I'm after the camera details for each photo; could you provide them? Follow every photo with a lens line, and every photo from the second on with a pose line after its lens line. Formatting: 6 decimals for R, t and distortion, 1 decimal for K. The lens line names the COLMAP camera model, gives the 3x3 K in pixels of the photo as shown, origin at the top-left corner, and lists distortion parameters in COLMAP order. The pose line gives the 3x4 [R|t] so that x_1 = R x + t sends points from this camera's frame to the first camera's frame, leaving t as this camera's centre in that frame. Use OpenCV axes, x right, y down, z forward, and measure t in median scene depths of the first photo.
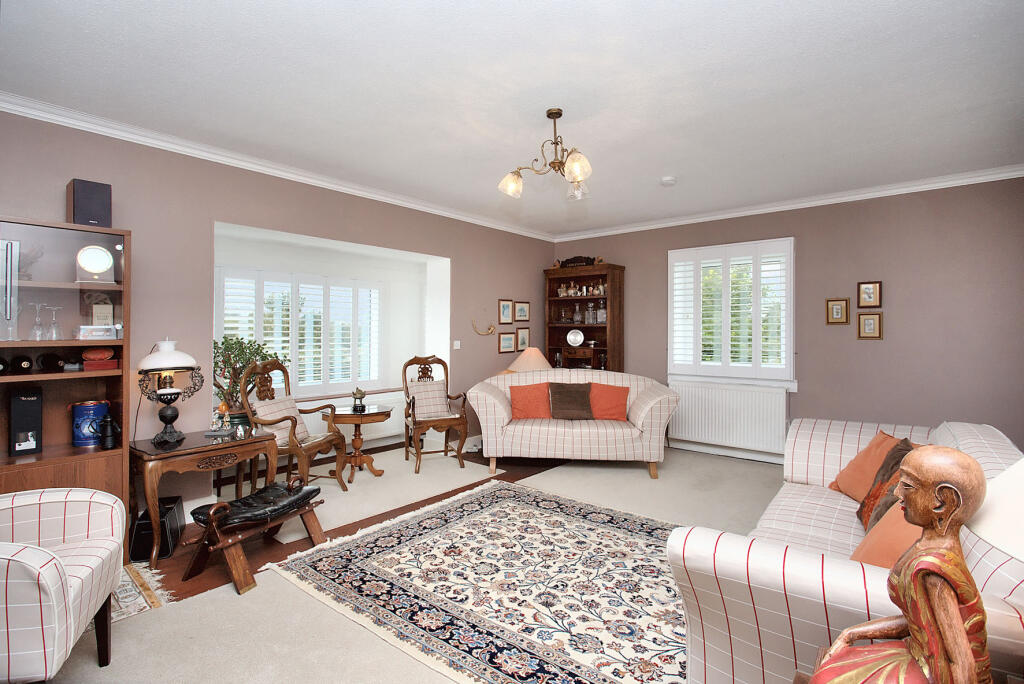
lens RADIAL K [[496.2, 0, 512.0], [0, 496.2, 342.0], [0, 0, 1]] dist [-0.003717, -0.000007]
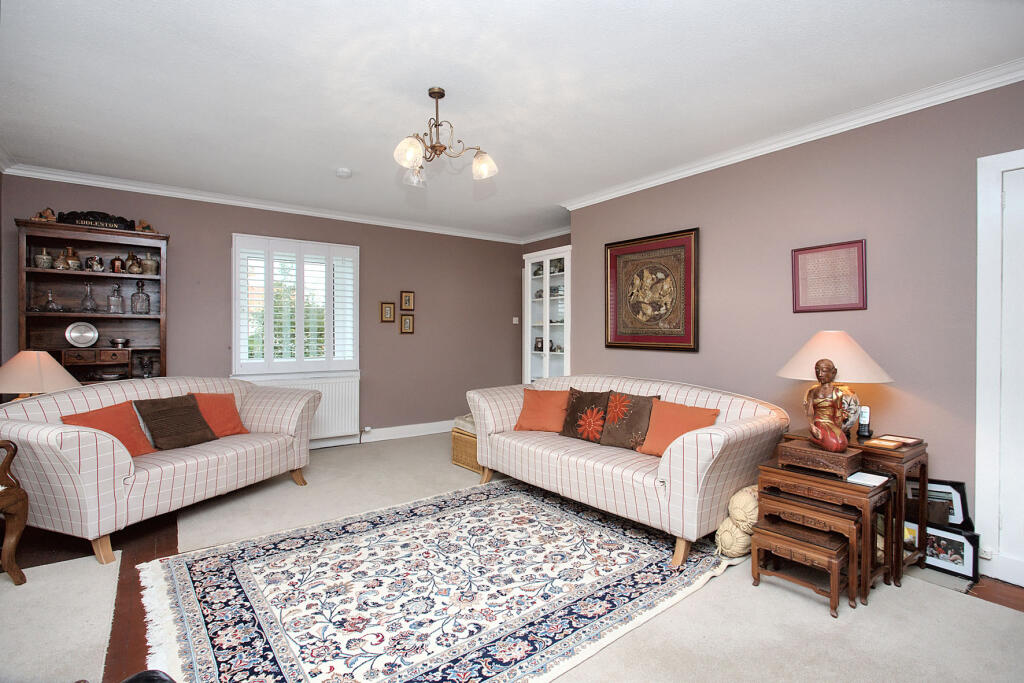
lens RADIAL K [[495.3, 0, 512.0], [0, 495.3, 341.5], [0, 0, 1]] dist [-0.003299, 0.000012]
pose [[0.215715, -0.012127, 0.976381, -0.722429], [0.014441, 0.999853, 0.009228, 0.008344], [-0.976349, 0.012109, 0.215859, 0.580854]]
